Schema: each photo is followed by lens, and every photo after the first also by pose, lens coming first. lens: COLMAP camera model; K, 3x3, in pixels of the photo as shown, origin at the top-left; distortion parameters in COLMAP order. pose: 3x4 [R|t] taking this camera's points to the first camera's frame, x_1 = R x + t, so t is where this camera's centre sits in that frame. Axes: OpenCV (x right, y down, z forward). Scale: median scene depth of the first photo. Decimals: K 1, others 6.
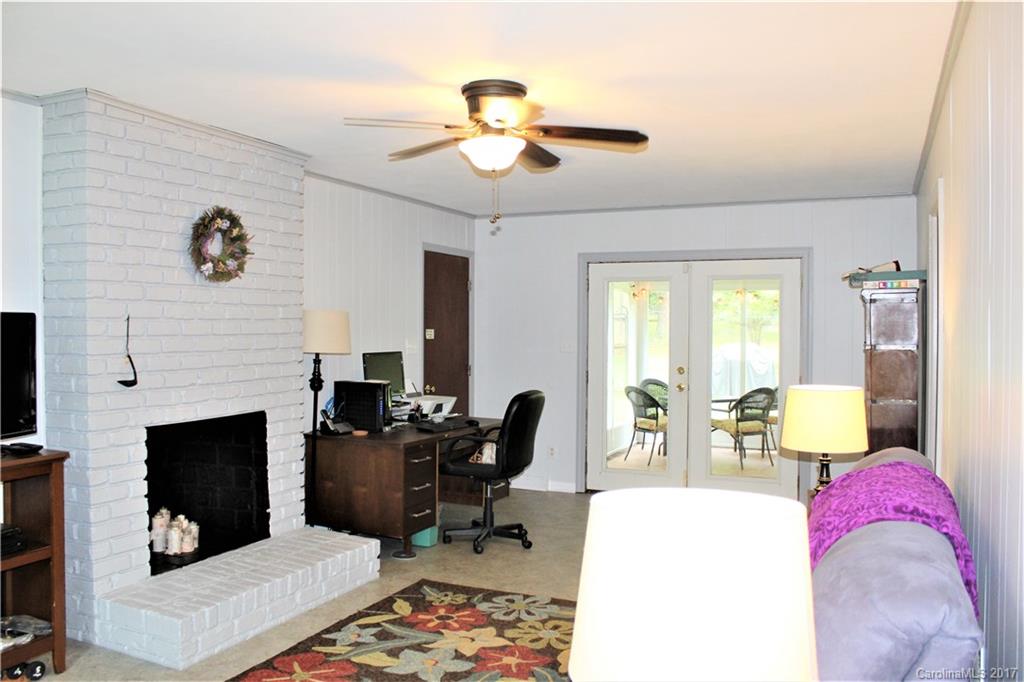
lens RADIAL K [[848.7, 0, 512.7], [0, 848.7, 341.9], [0, 0, 1]] dist [-0.078441, -0.000115]
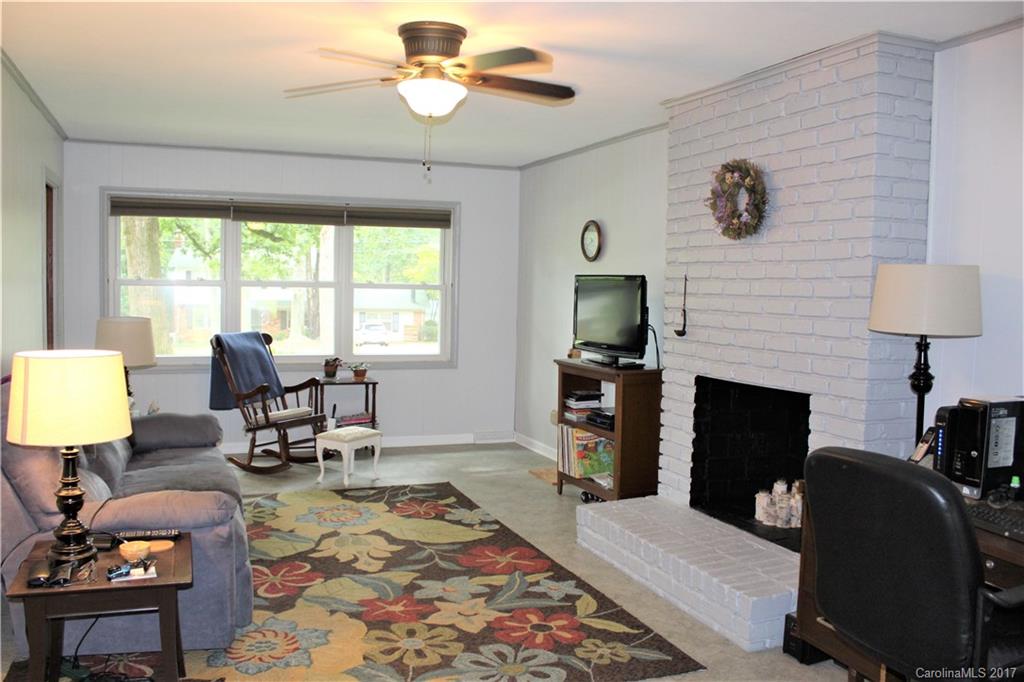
lens RADIAL K [[848.7, 0, 512.6], [0, 848.7, 338.3], [0, 0, 1]] dist [-0.078441, -0.000115]
pose [[-0.696318, 0.027965, -0.717189, 0.556654], [-0.028431, 0.997382, 0.066494, -0.021729], [0.717170, 0.066691, -0.693699, 1.590112]]
